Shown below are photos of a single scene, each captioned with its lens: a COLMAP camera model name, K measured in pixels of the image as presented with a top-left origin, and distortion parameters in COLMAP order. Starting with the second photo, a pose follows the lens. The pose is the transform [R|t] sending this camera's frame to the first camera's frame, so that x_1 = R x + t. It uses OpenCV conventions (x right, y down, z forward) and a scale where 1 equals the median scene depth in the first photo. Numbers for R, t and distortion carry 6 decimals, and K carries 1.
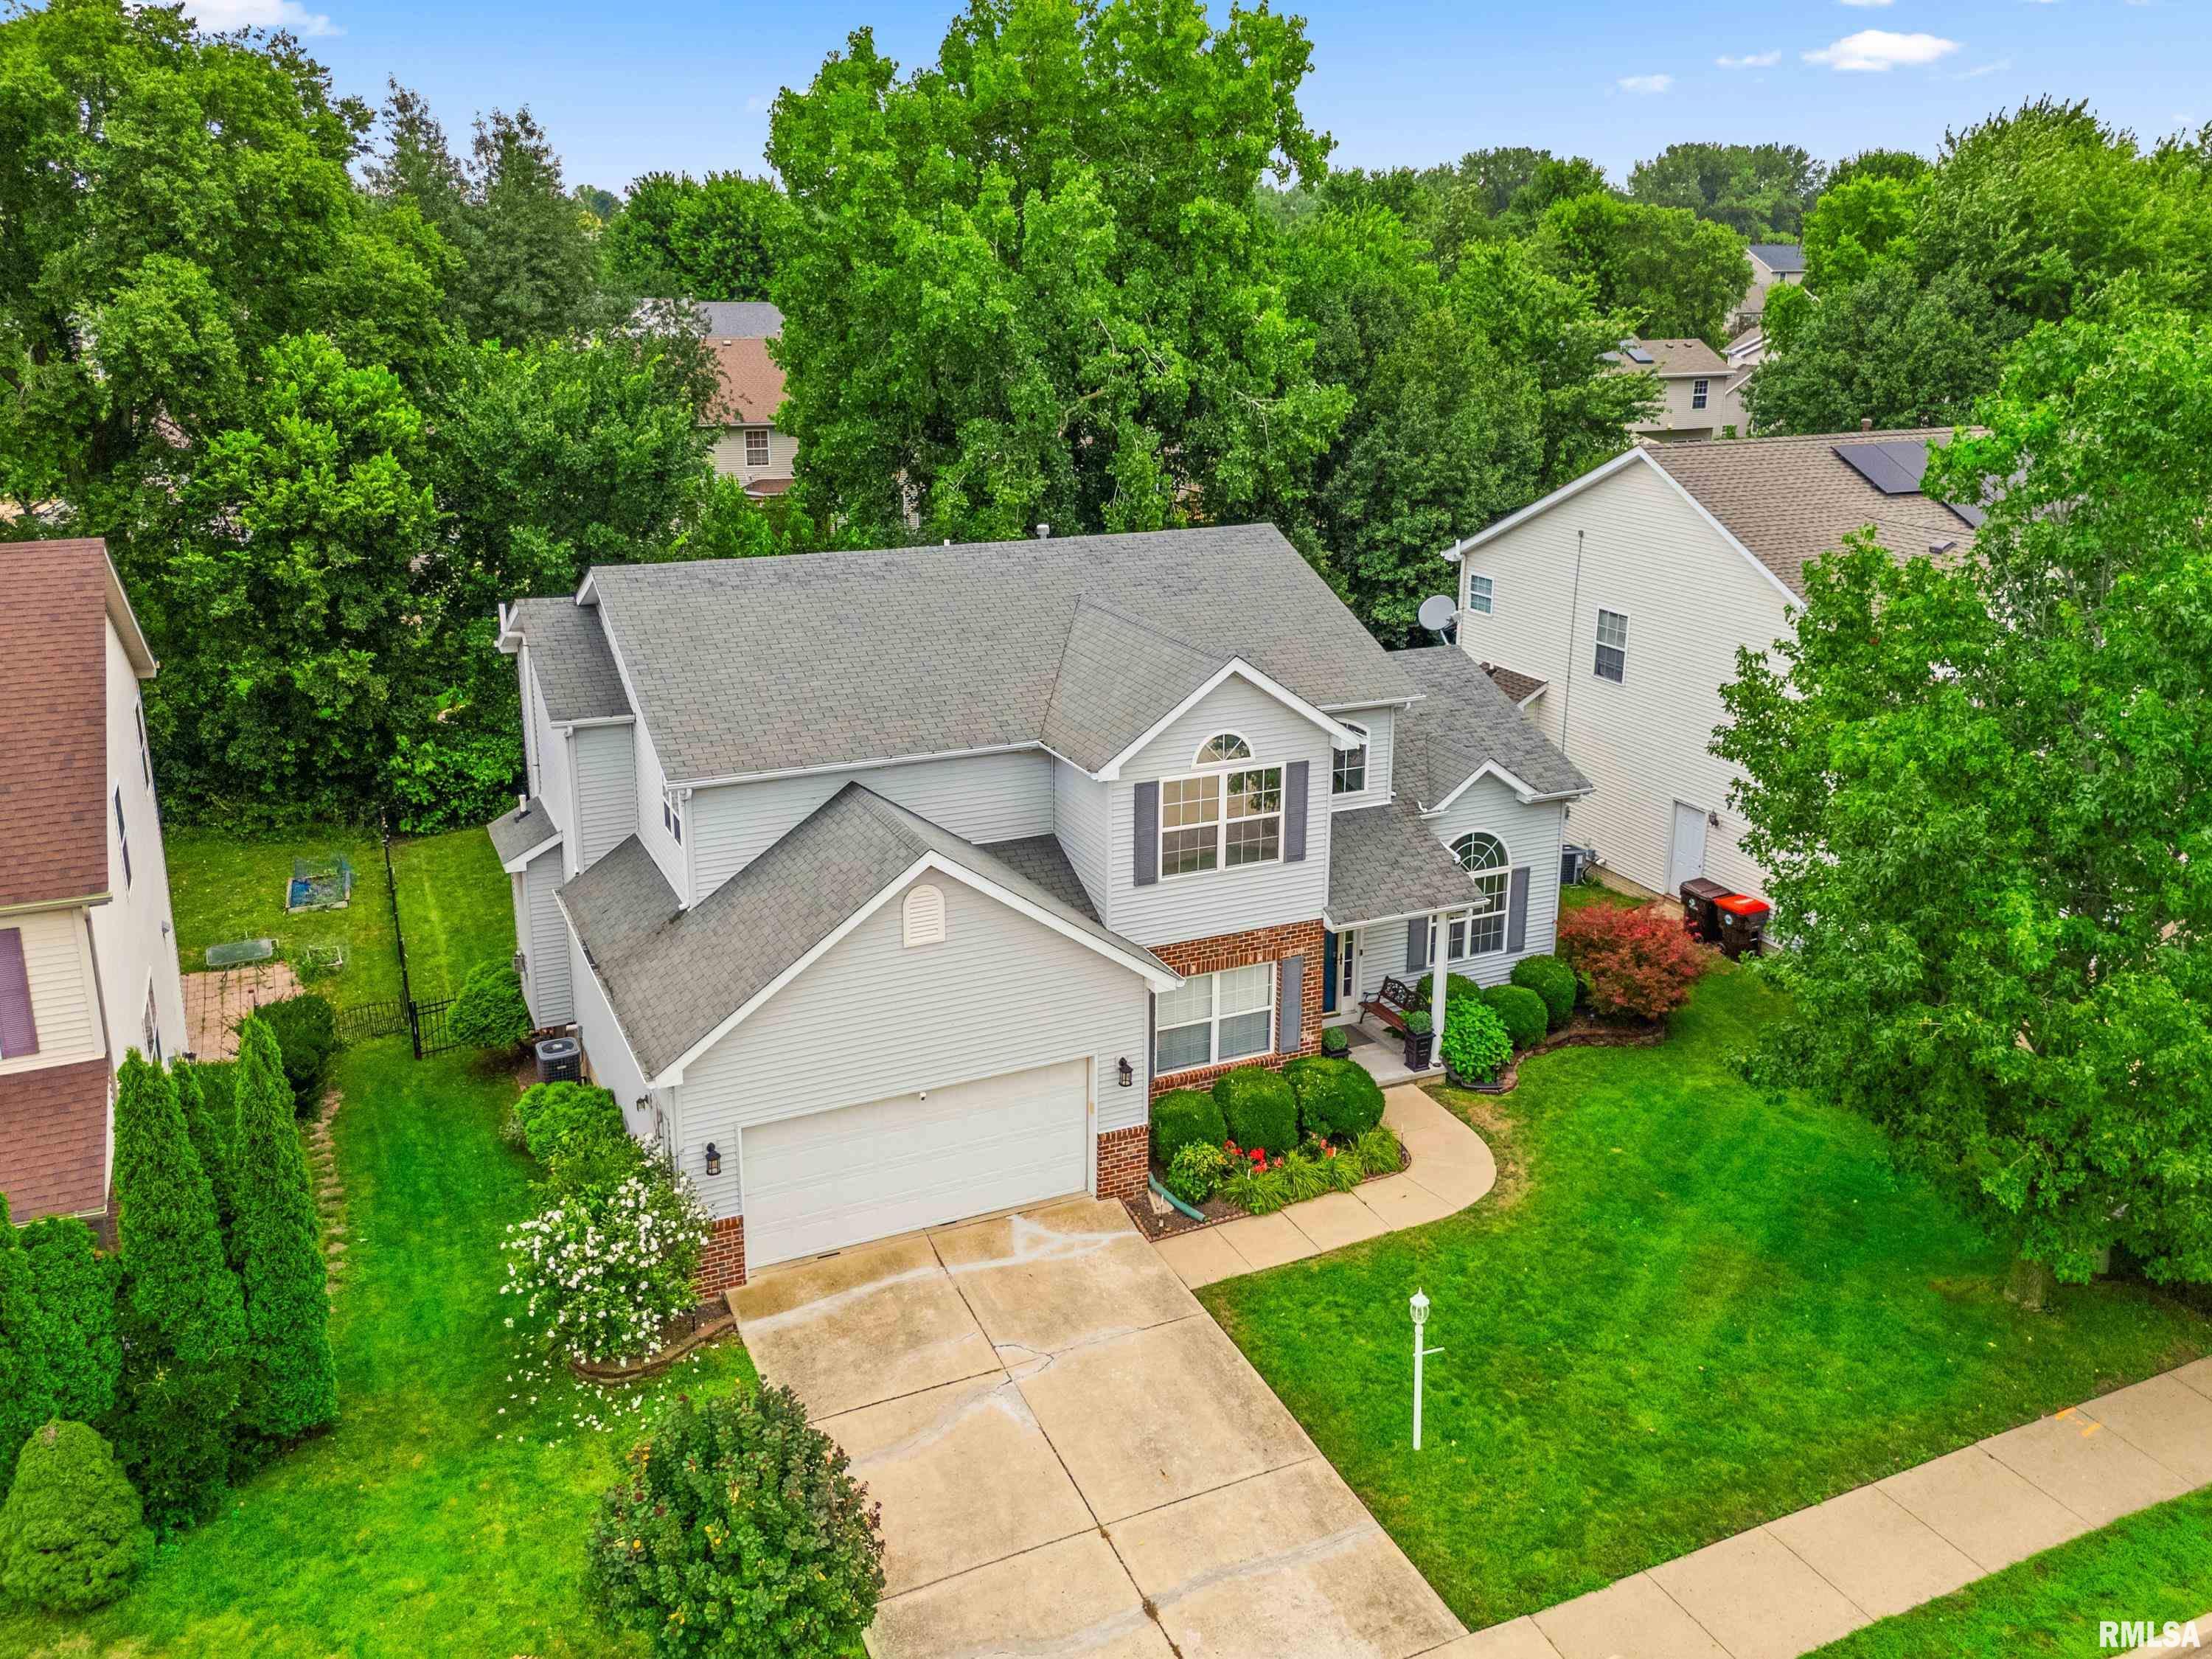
lens RADIAL K [[1771.4, 0, 1104.4], [0, 1771.4, 748.4], [0, 0, 1]] dist [0.064861, -0.048075]
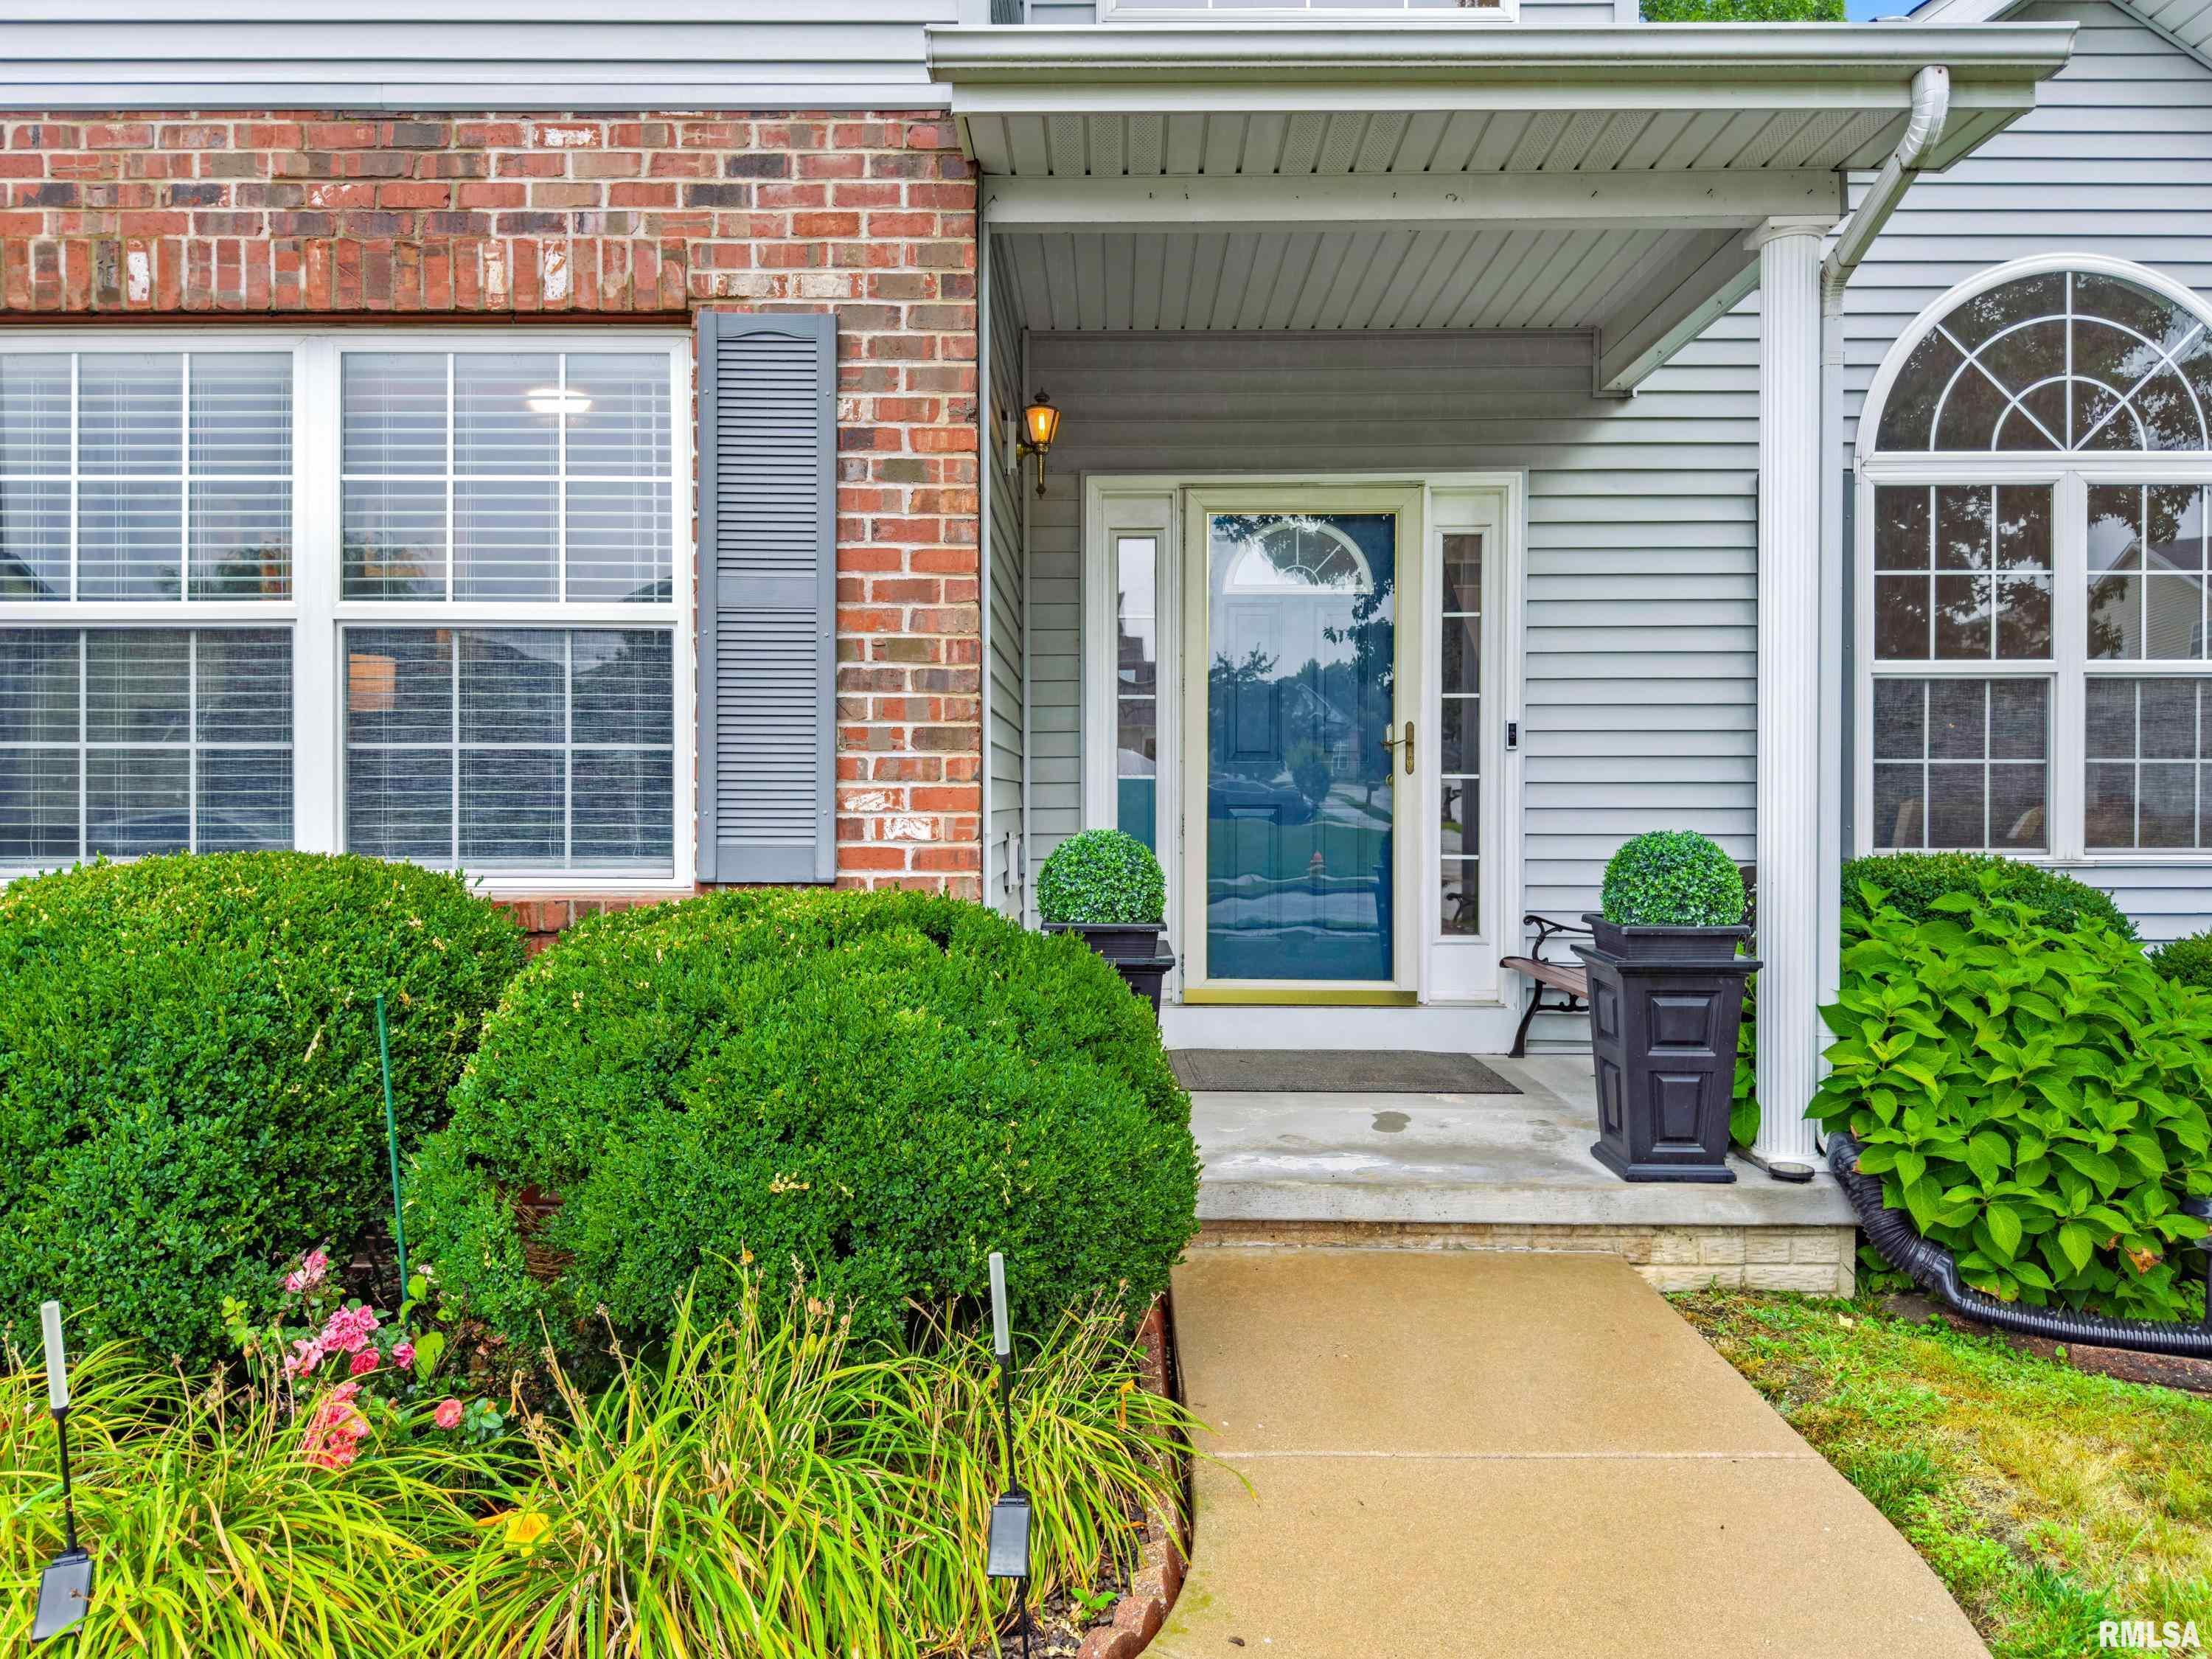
lens RADIAL K [[1496.7, 0, 1106.0], [0, 1496.7, 829.5], [0, 0, 1]] dist [0.002279, 0.000446]
pose [[0.900098, 0.003163, -0.435675, 0.206164], [-0.114771, 0.966376, -0.230100, 0.202303], [0.420298, 0.257115, 0.870196, 0.910684]]
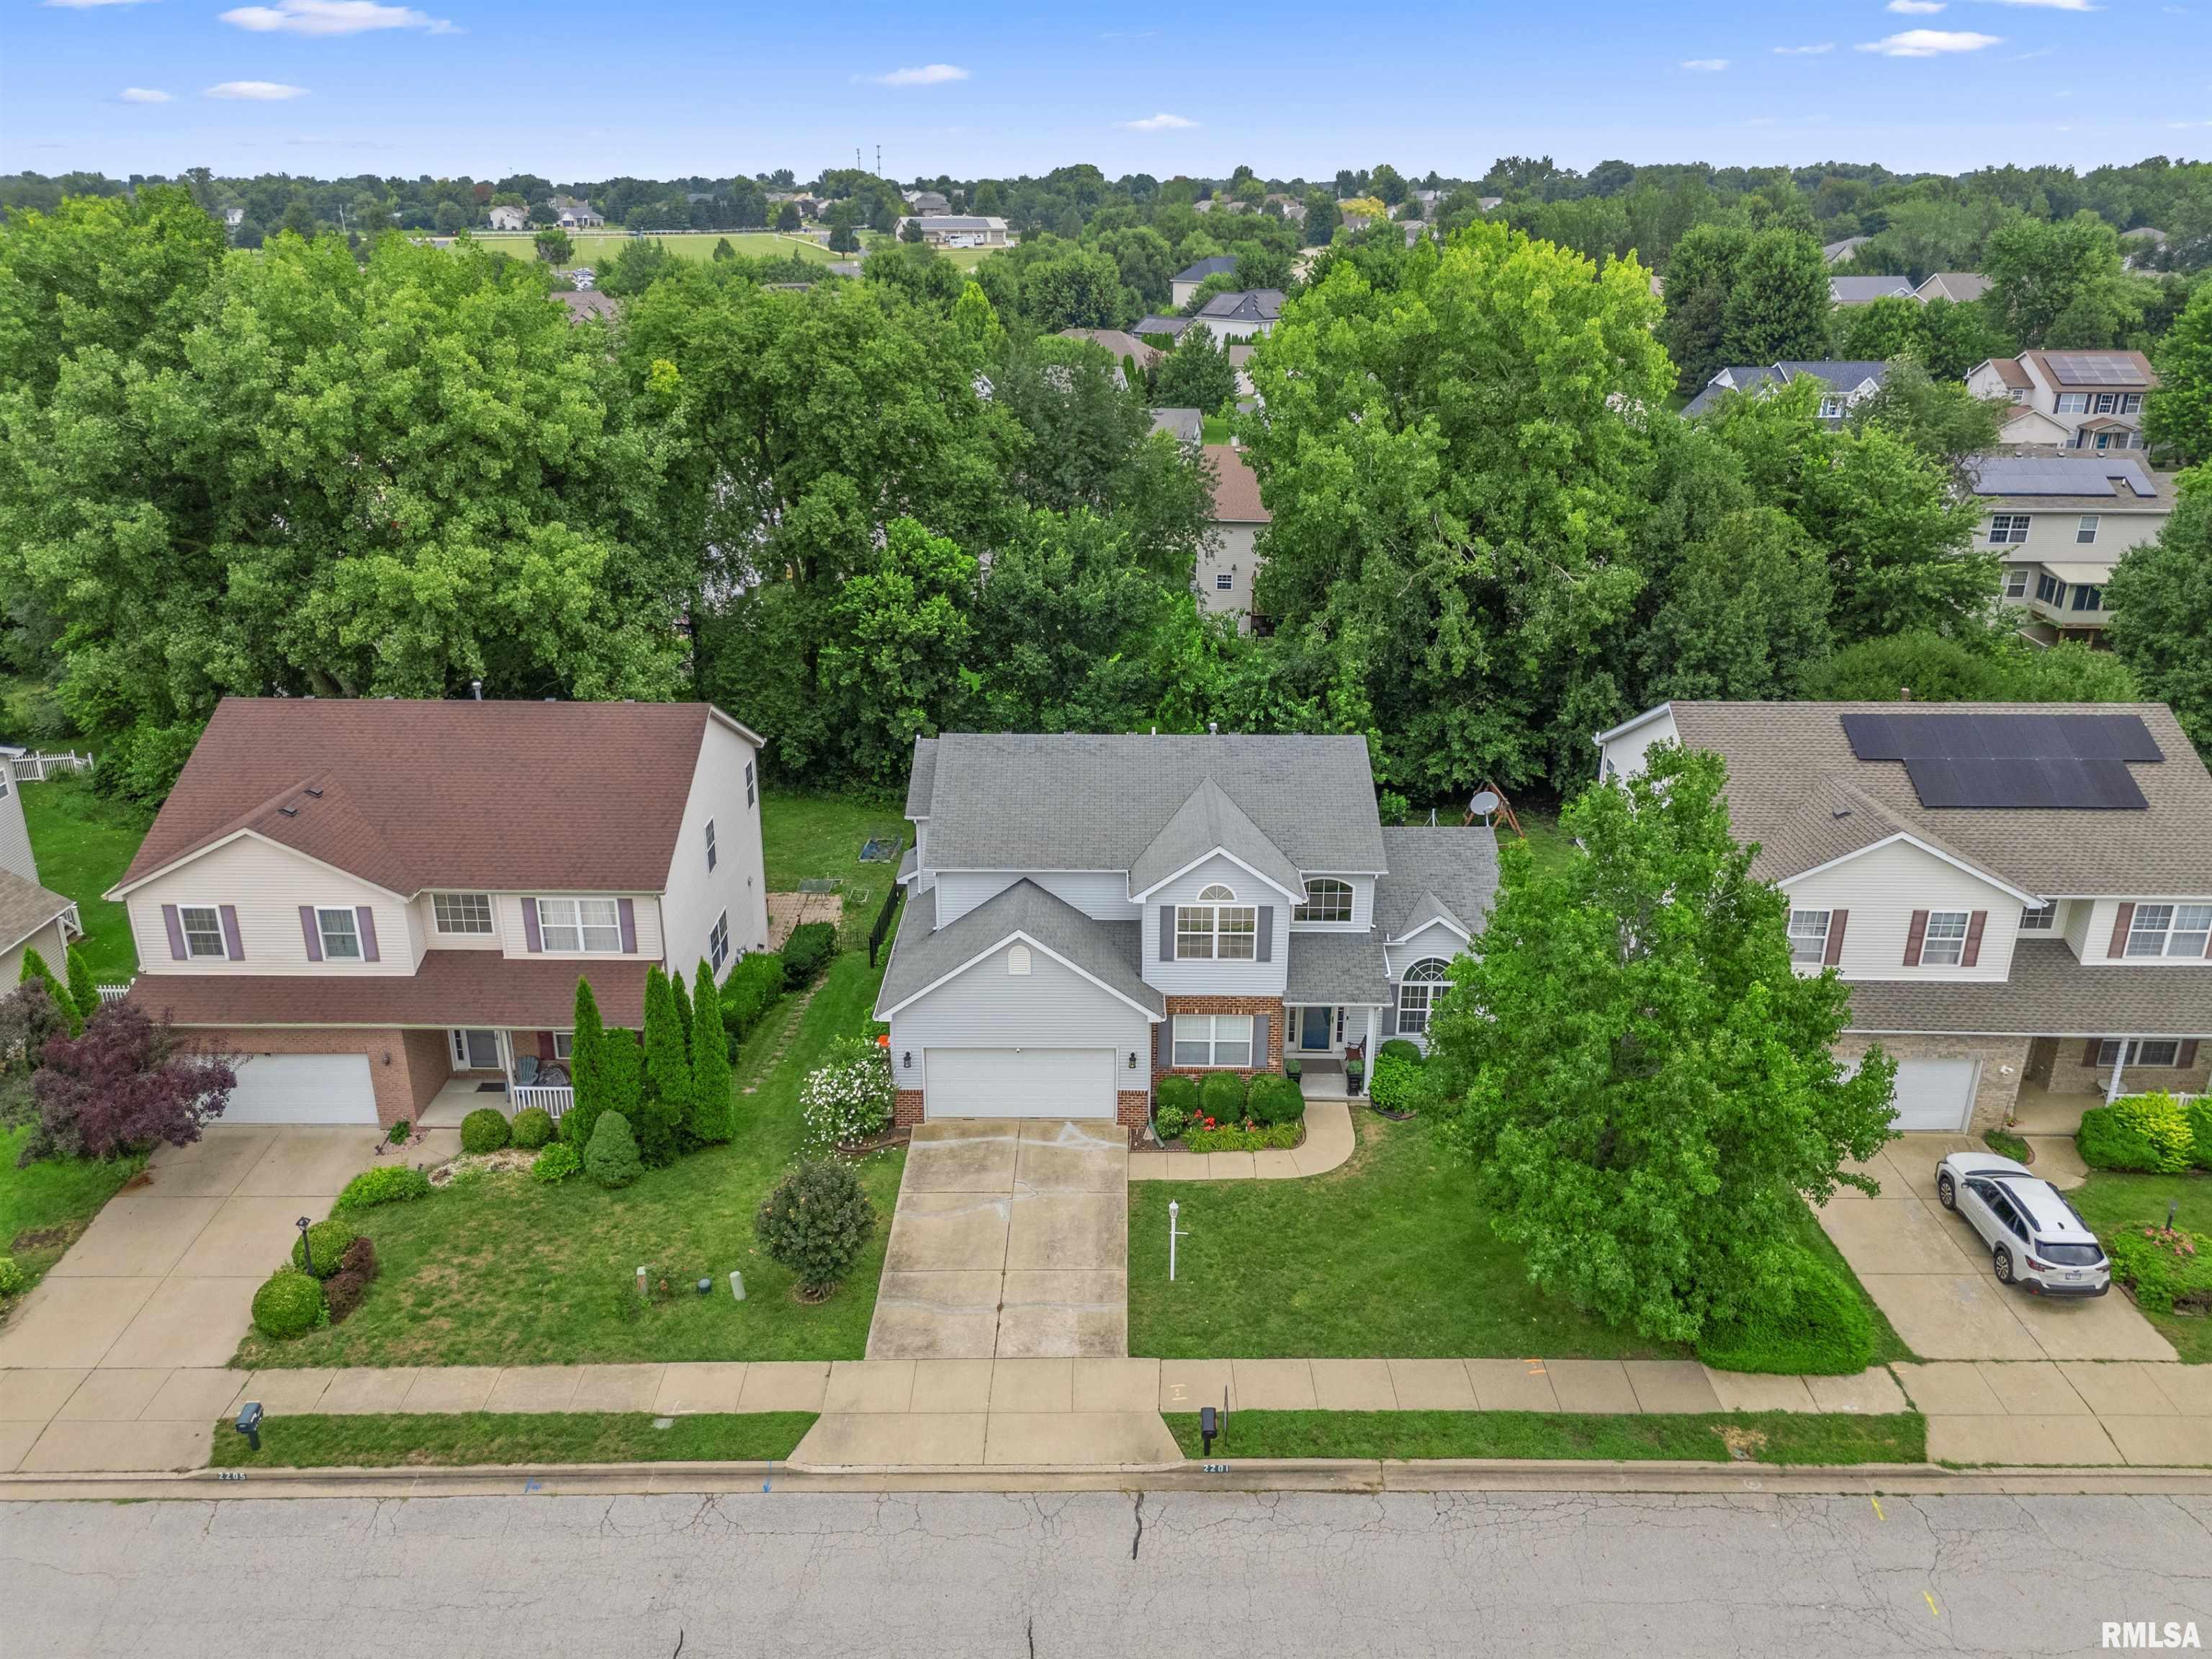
lens RADIAL K [[1604.0, 0, 1106.0], [0, 1604.0, 829.5], [0, 0, 1]] dist [0.101145, -0.001182]
pose [[0.905281, 0.152213, -0.396607, 0.566008], [-0.115472, 0.986622, 0.115081, -0.223502], [0.408818, -0.058384, 0.910747, -0.472372]]
